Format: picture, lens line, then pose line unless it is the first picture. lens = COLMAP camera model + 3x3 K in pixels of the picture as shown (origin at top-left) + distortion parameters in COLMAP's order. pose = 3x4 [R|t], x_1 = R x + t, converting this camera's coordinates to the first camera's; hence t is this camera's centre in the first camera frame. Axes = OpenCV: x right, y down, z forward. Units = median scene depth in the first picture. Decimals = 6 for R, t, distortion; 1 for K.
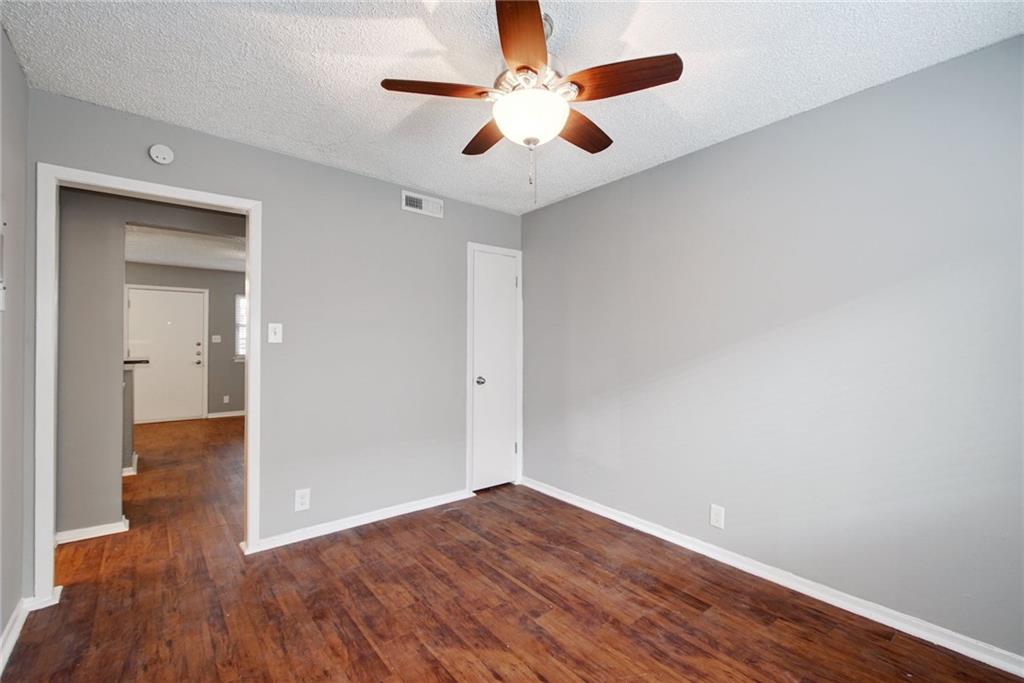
lens RADIAL K [[446.6, 0, 515.5], [0, 446.6, 337.0], [0, 0, 1]] dist [0.015090, -0.007744]
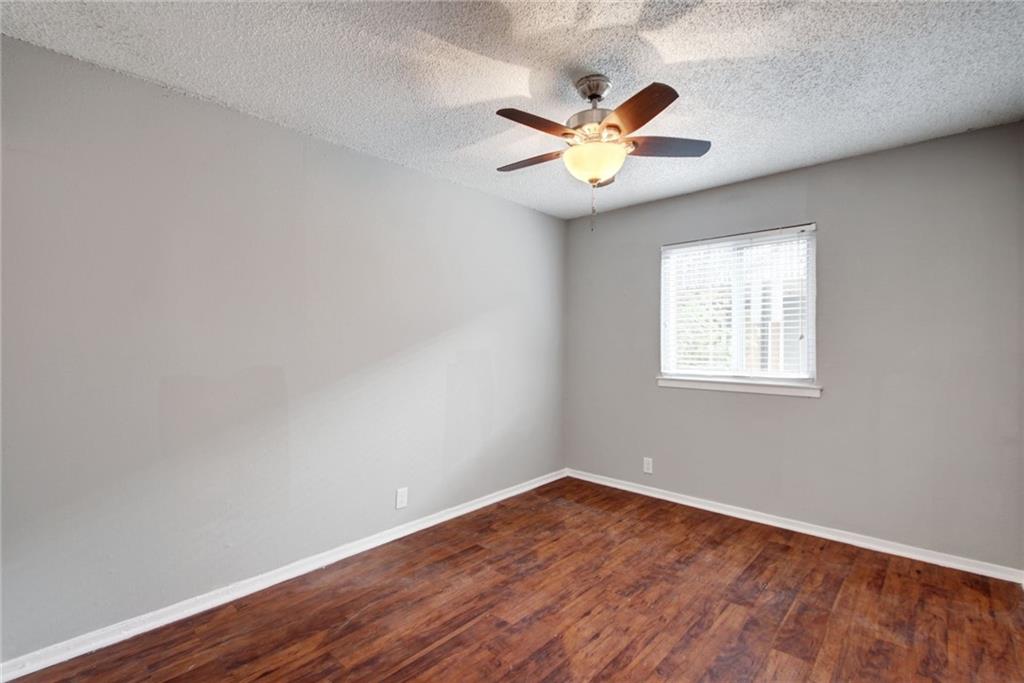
lens RADIAL K [[468.8, 0, 512.3], [0, 468.8, 342.5], [0, 0, 1]] dist [0.000542, -0.000206]
pose [[-0.141503, -0.006178, 0.989919, -0.964727], [-0.004265, 0.999975, 0.005631, -0.009894], [-0.989929, -0.003426, -0.141526, 1.108844]]
